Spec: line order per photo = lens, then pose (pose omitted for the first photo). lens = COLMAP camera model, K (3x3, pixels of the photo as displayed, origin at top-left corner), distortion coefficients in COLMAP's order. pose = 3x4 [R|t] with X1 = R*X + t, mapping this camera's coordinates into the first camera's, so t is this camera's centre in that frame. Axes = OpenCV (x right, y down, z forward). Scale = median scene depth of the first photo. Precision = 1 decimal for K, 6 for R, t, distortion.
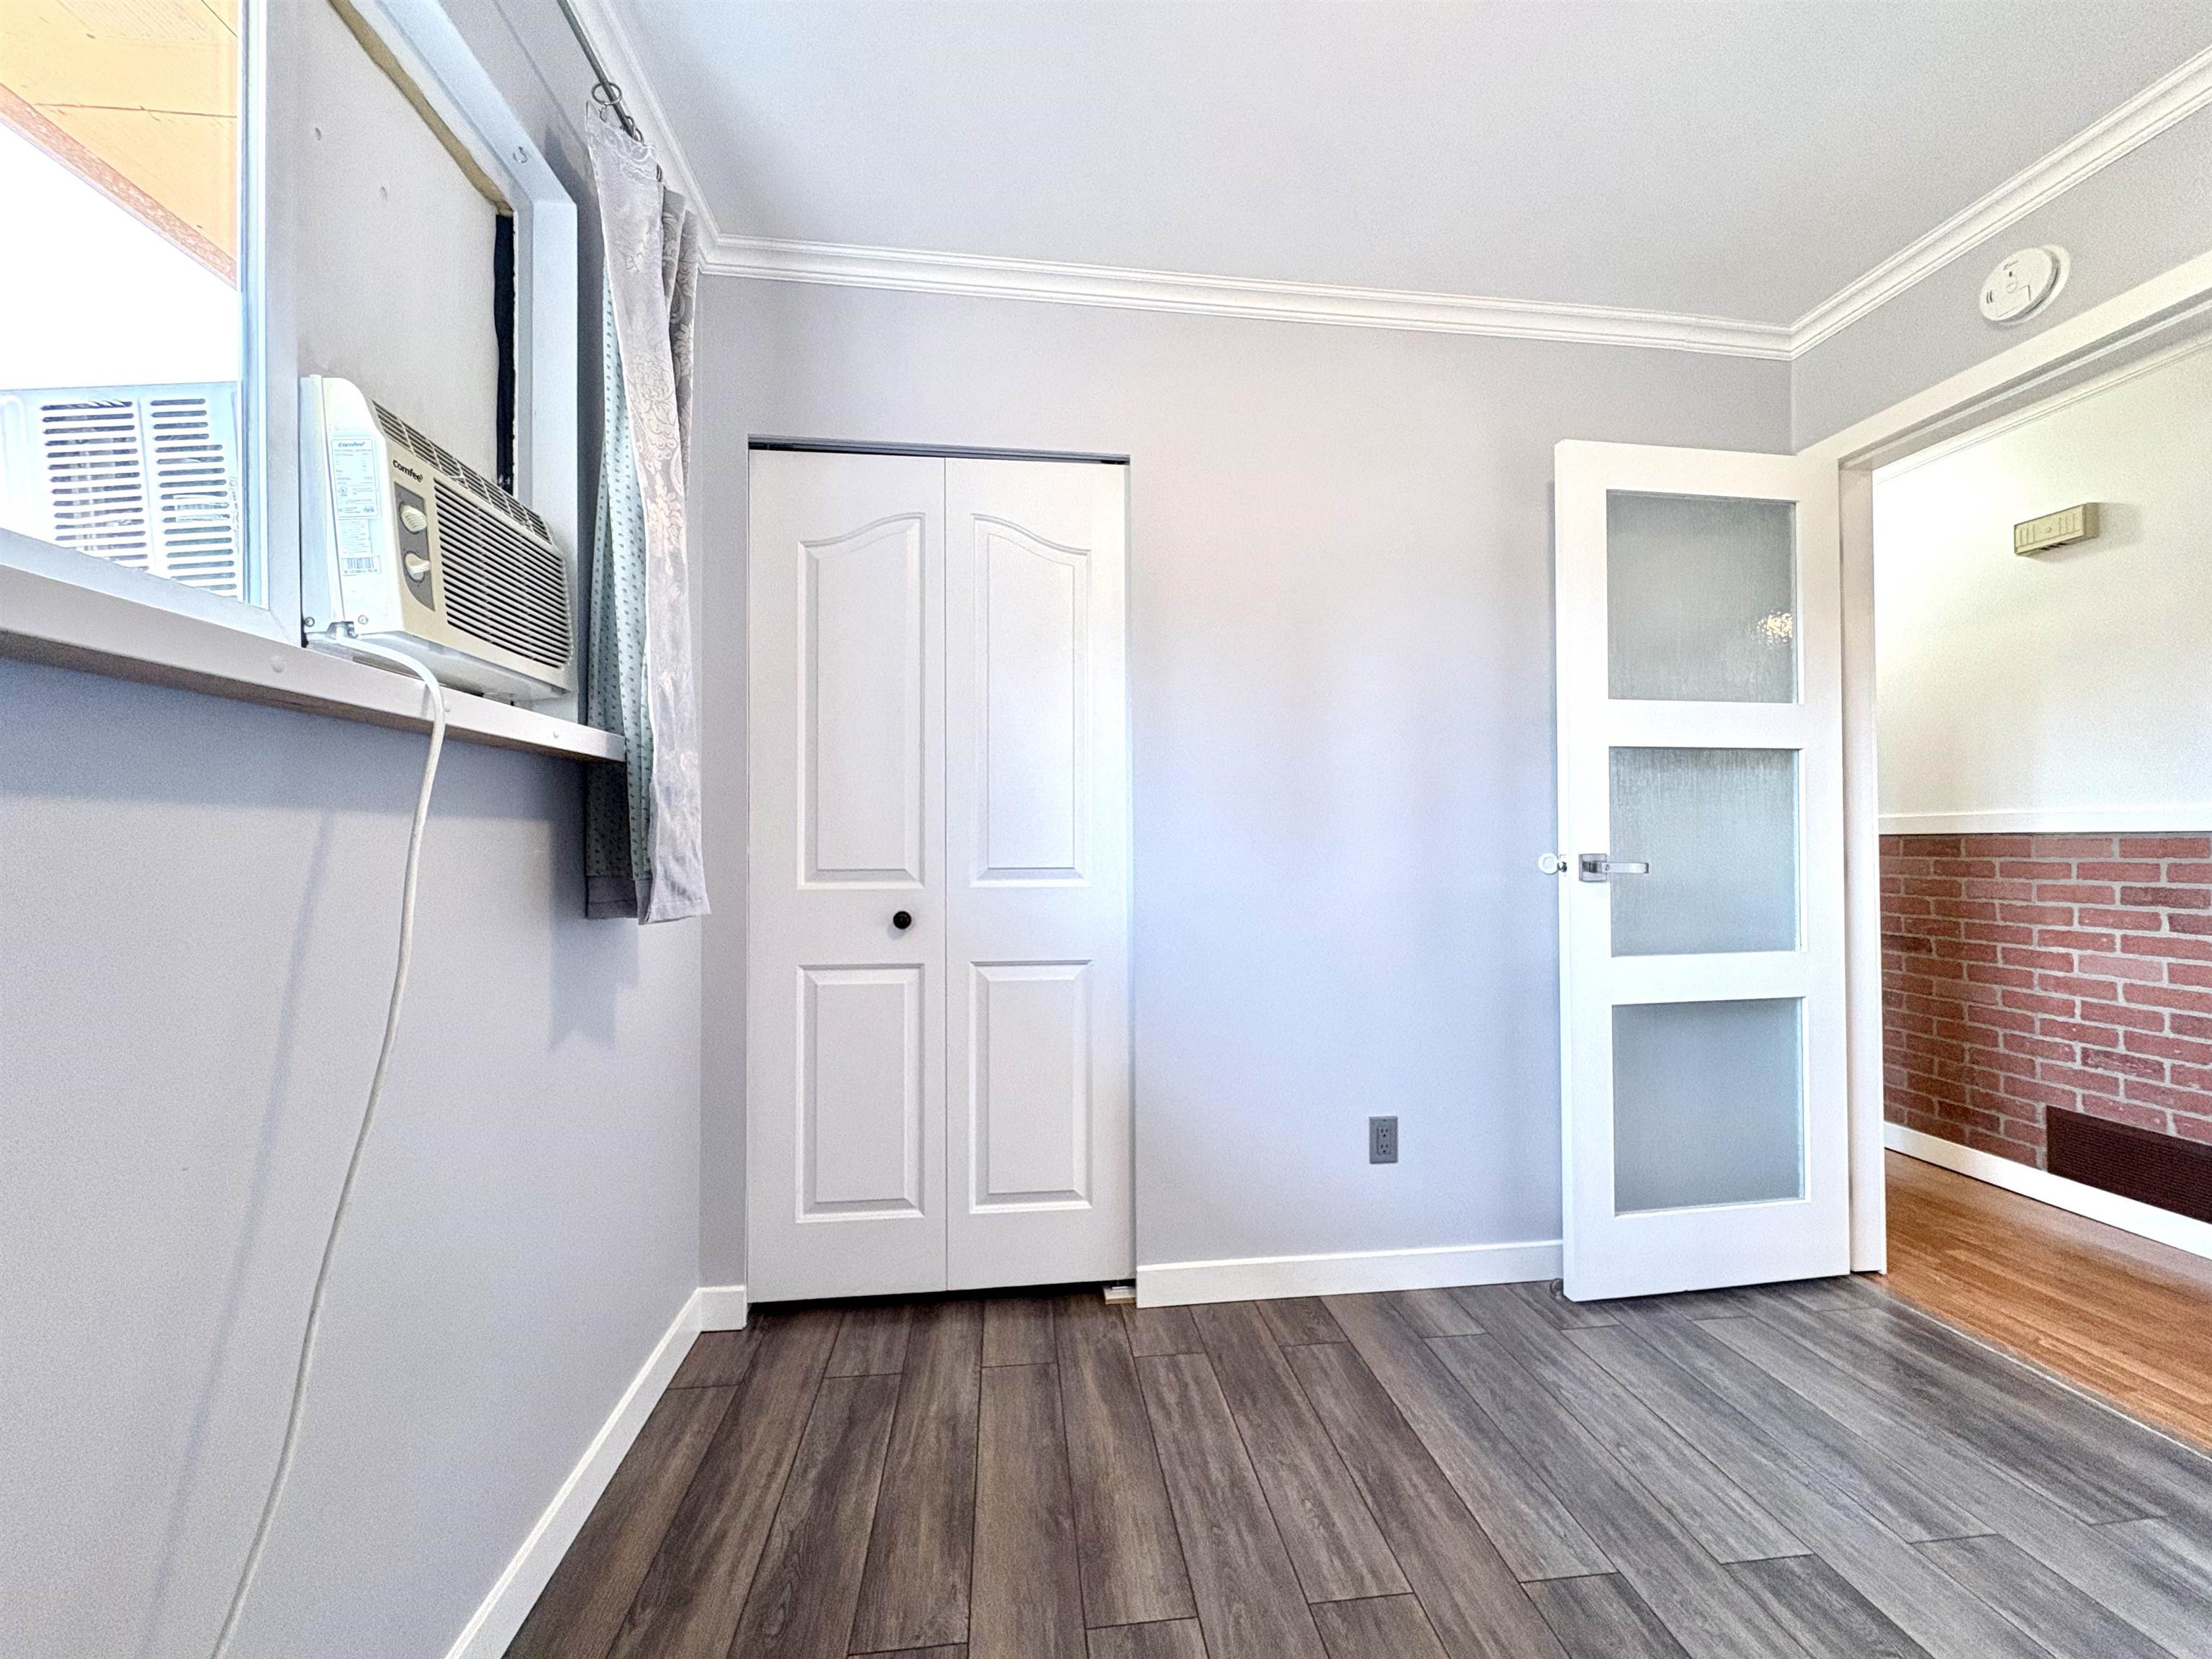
lens RADIAL K [[882.0, 0, 1108.2], [0, 882.0, 830.8], [0, 0, 1]] dist [-0.000884, -0.000443]
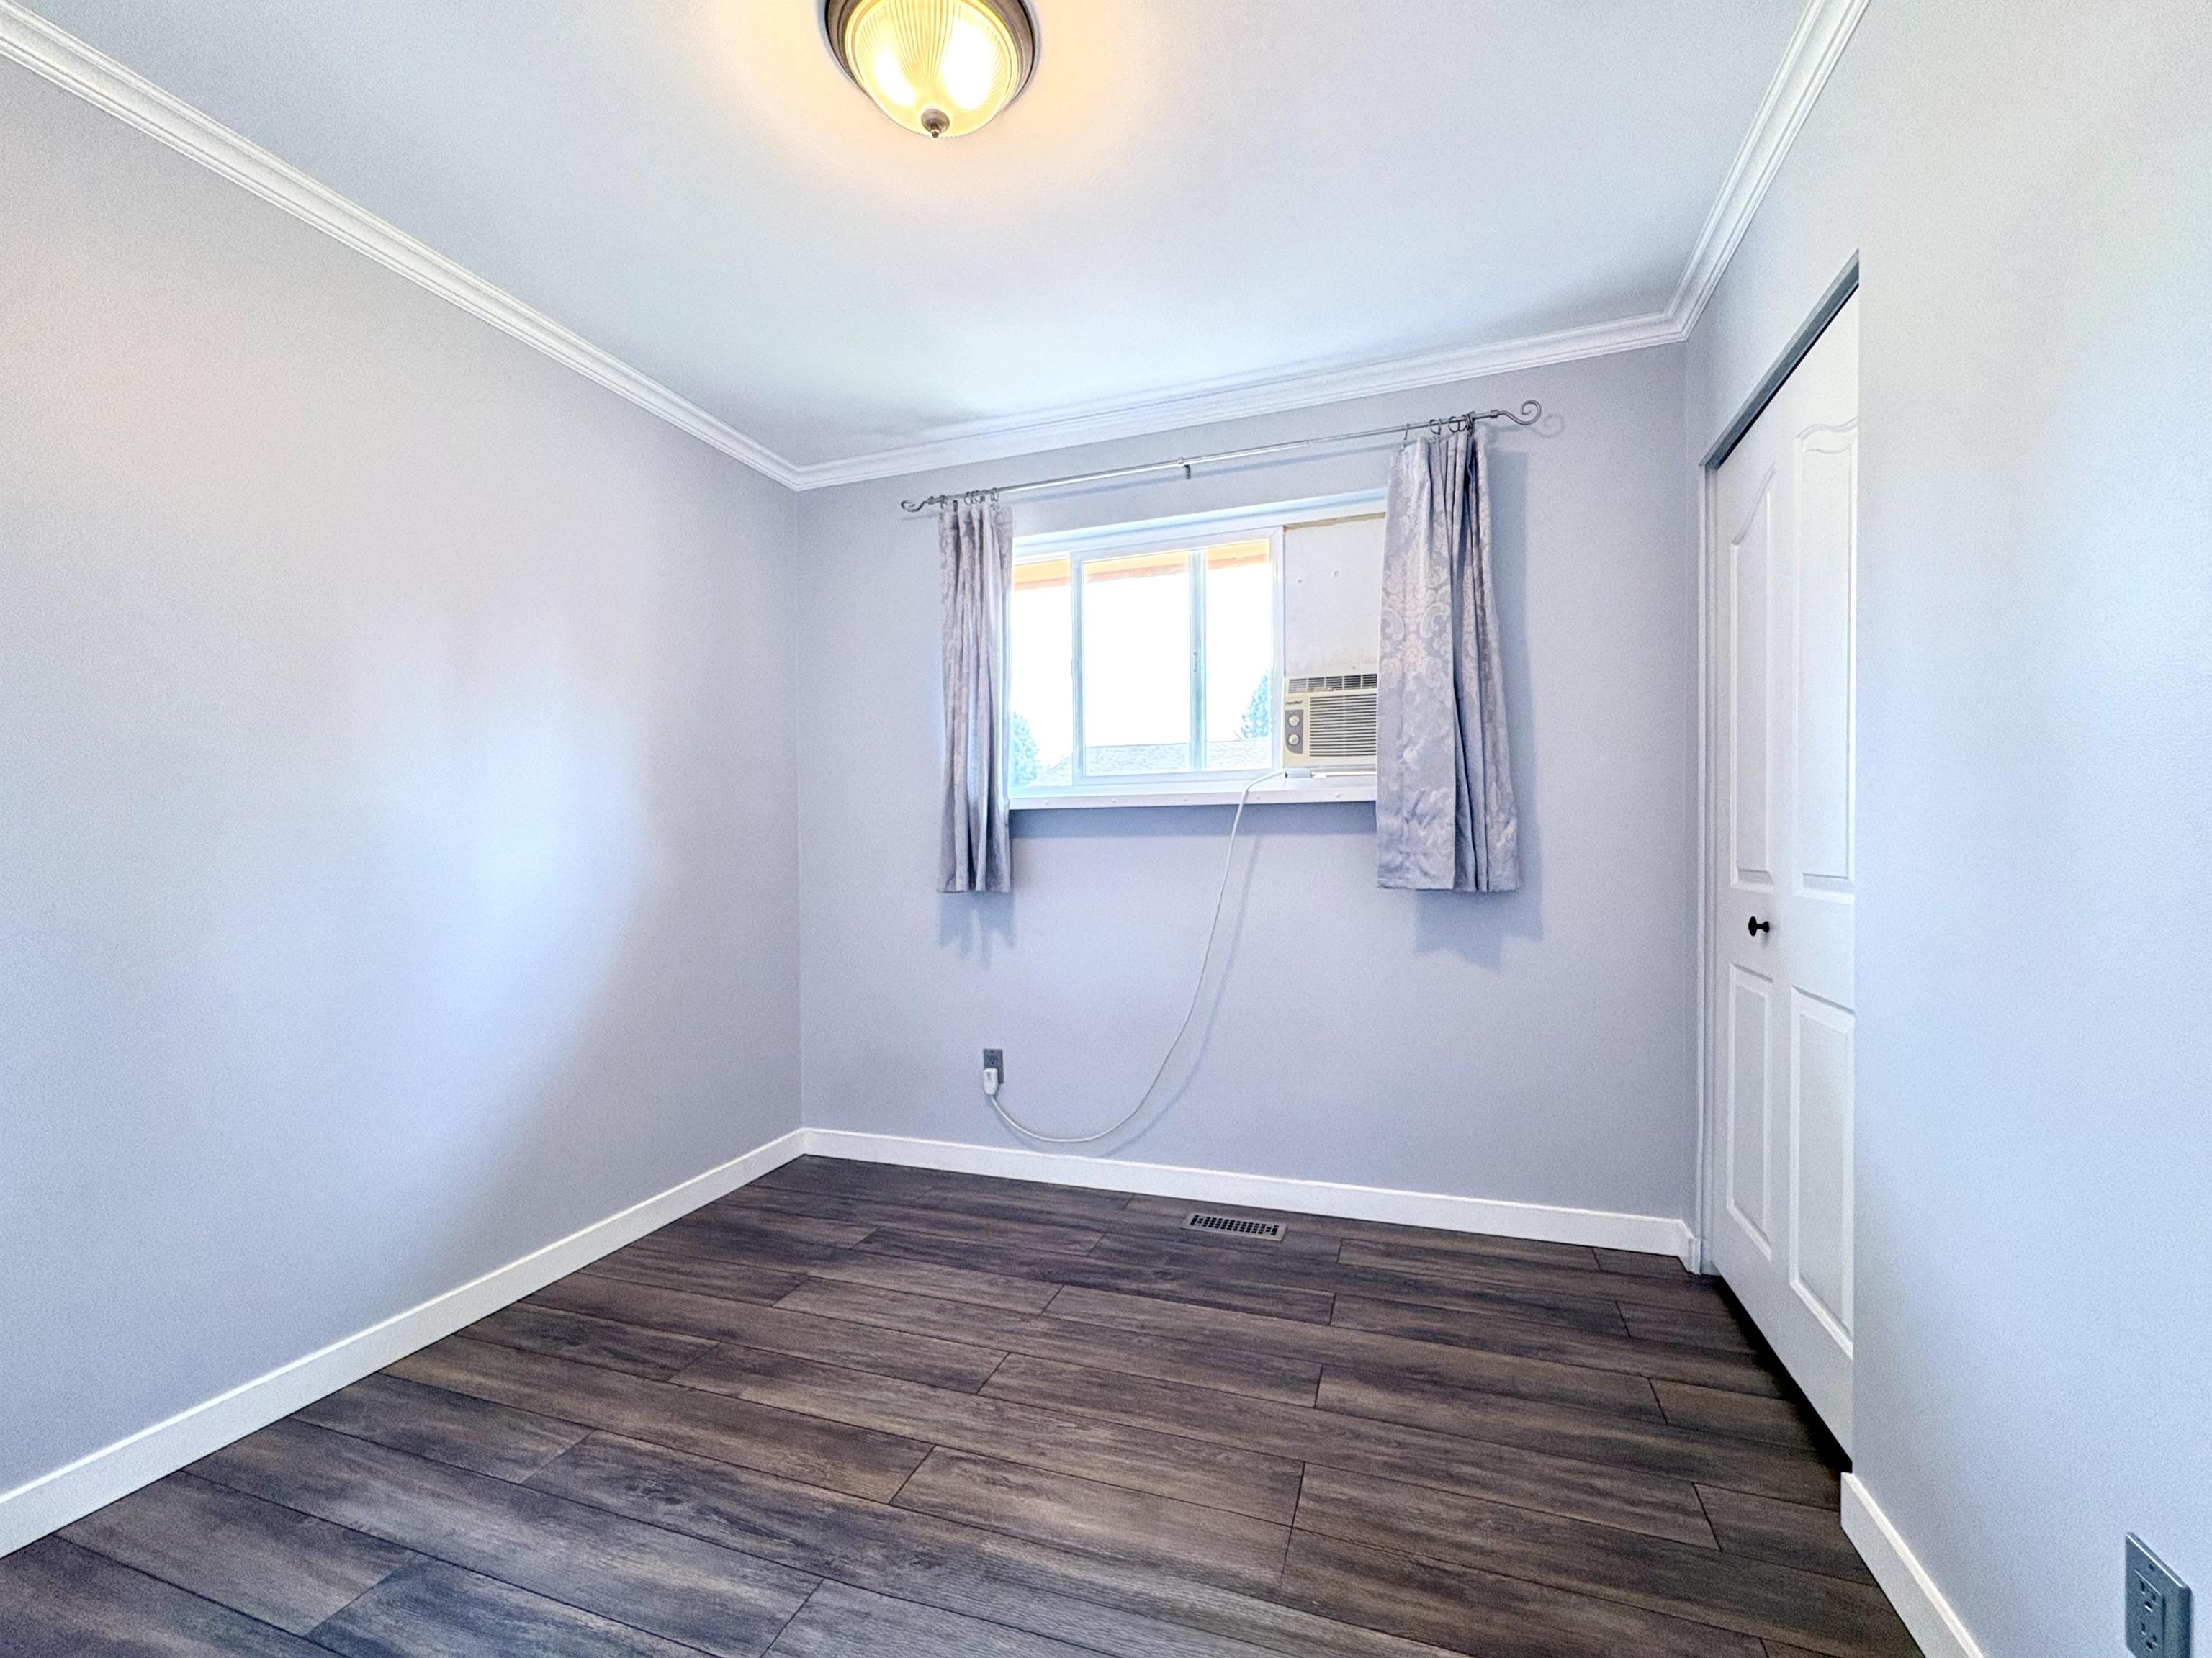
lens RADIAL K [[912.9, 0, 1105.0], [0, 912.9, 861.4], [0, 0, 1]] dist [-0.000539, -0.000050]
pose [[-0.440735, 0.024363, -0.897306, 1.008986], [0.024082, 0.999593, 0.015311, 0.003198], [0.897314, -0.014861, -0.441142, 0.901222]]
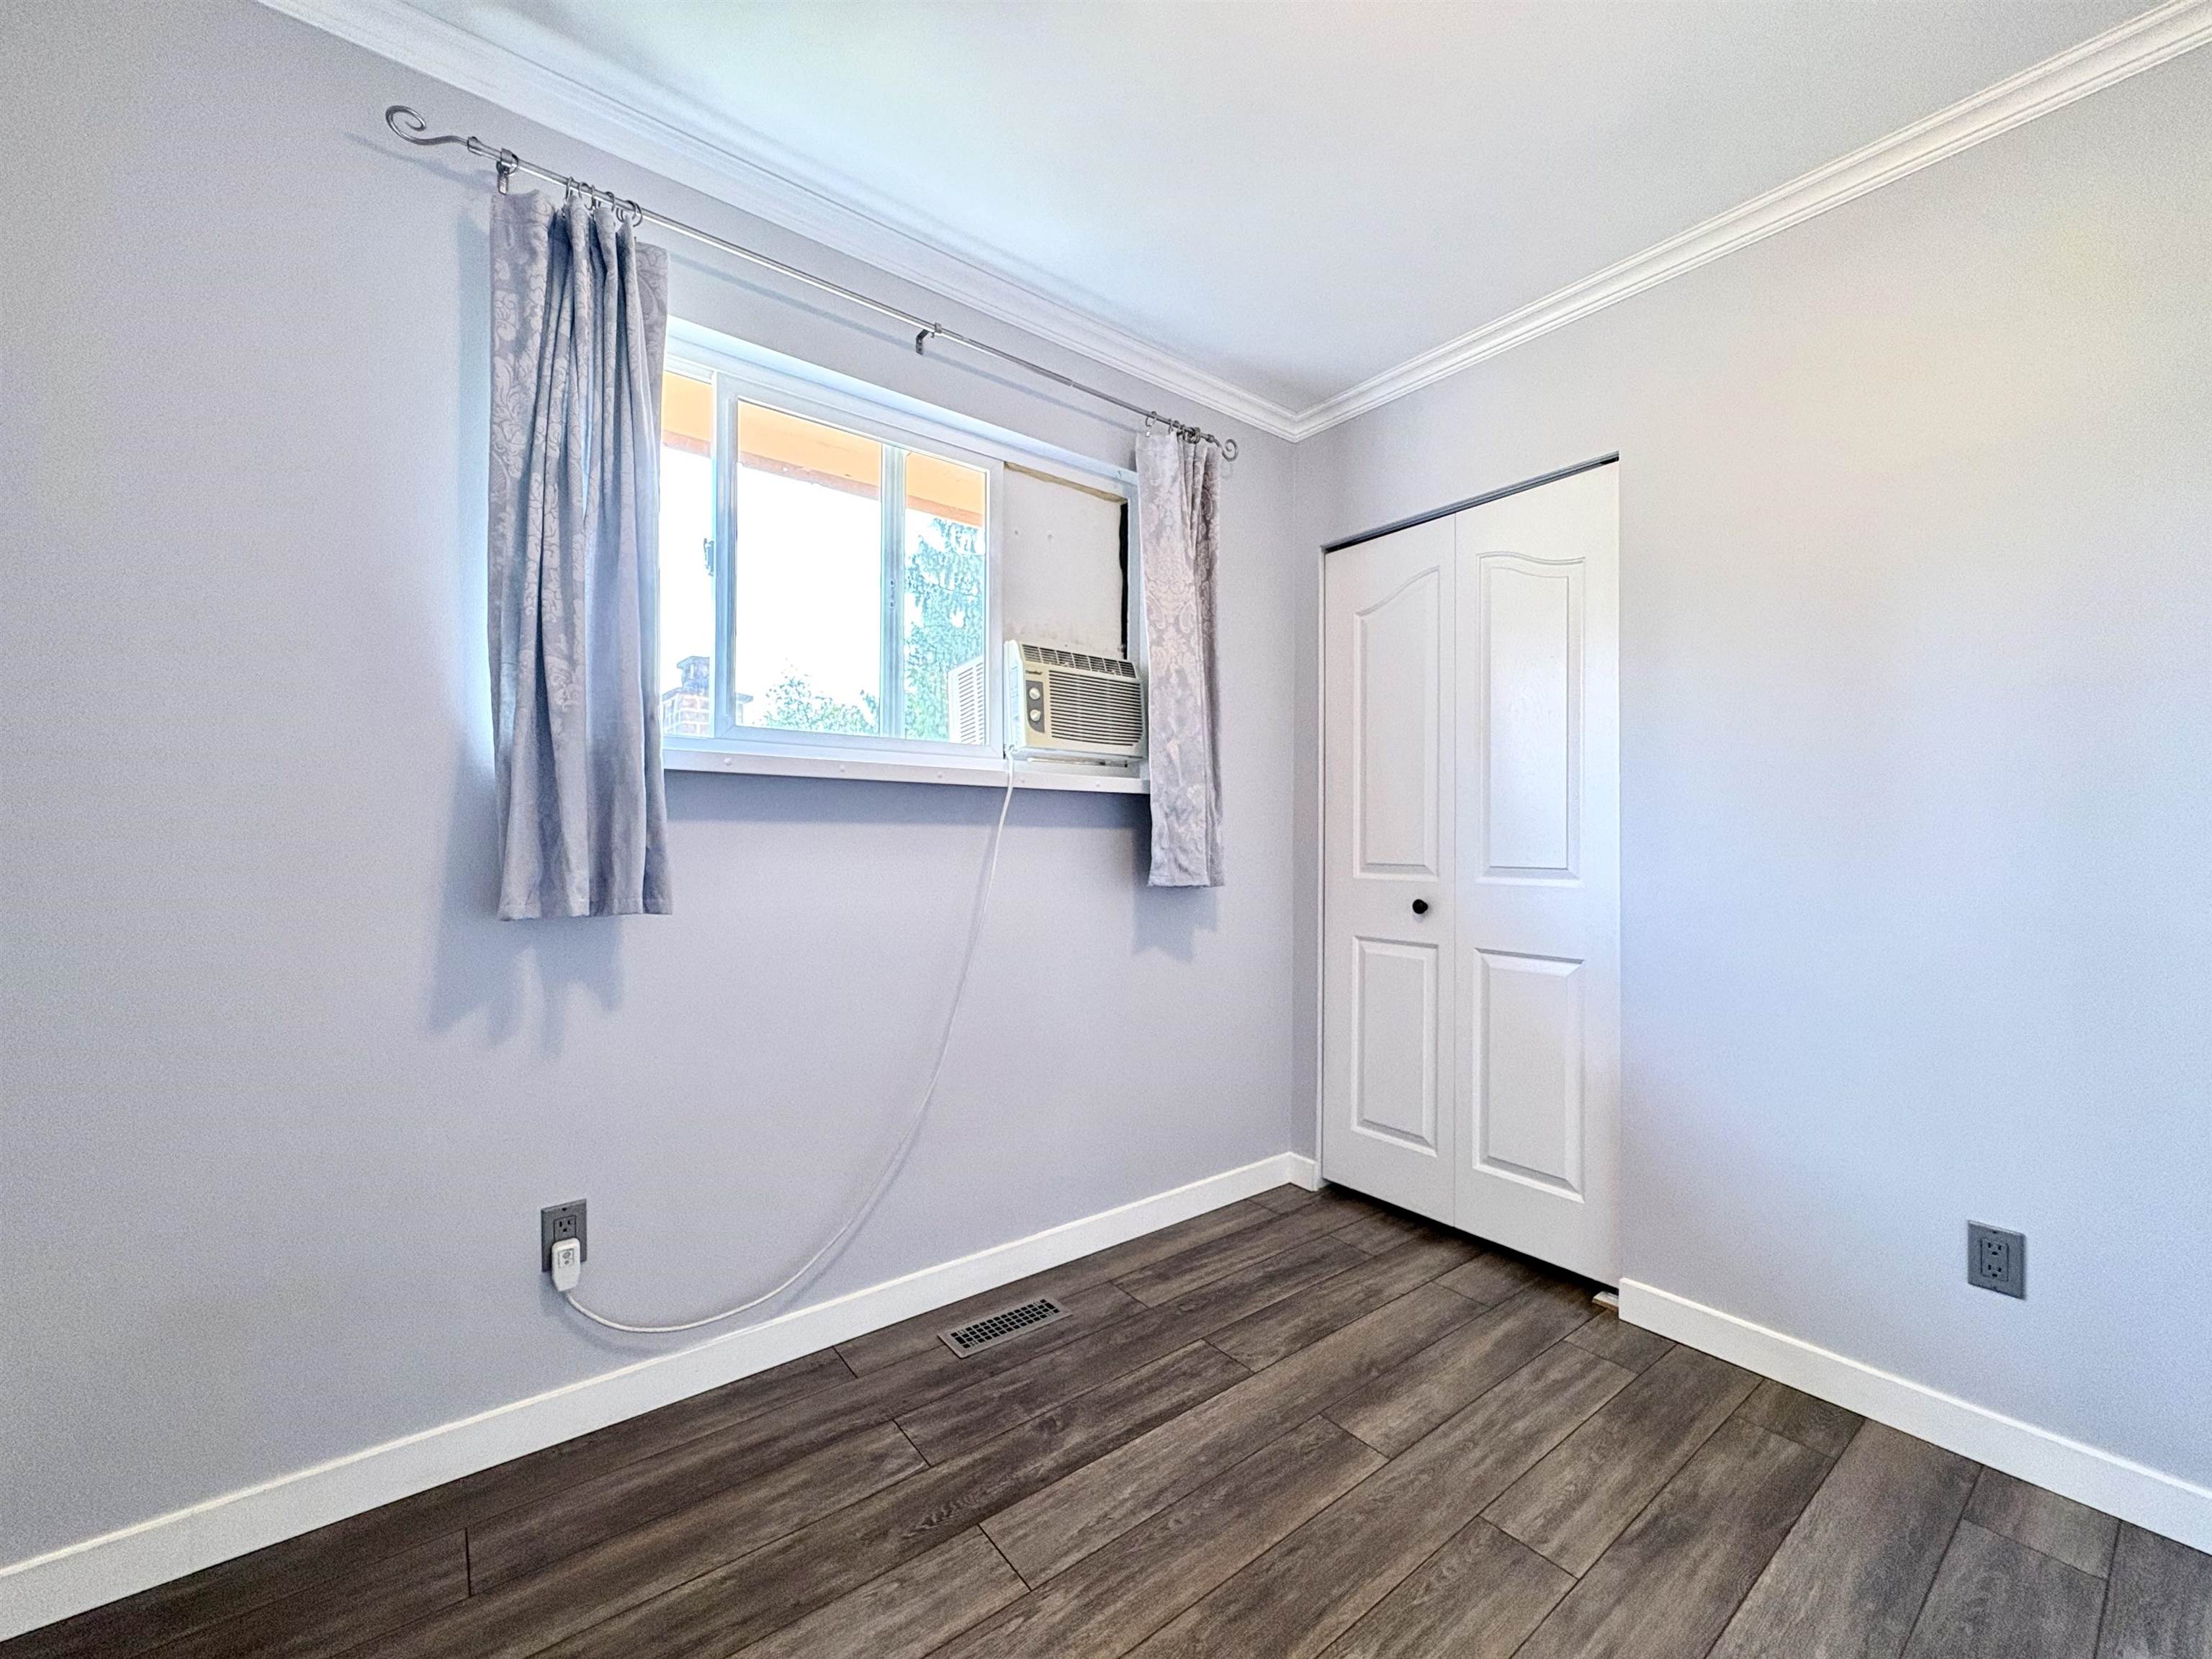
lens RADIAL K [[882.0, 0, 1108.2], [0, 882.0, 830.8], [0, 0, 1]] dist [-0.000884, -0.000443]
pose [[0.517003, -0.004133, -0.855974, 0.648688], [0.002277, 0.999991, -0.003453, -0.000076], [0.855981, -0.000164, 0.517008, 0.004253]]
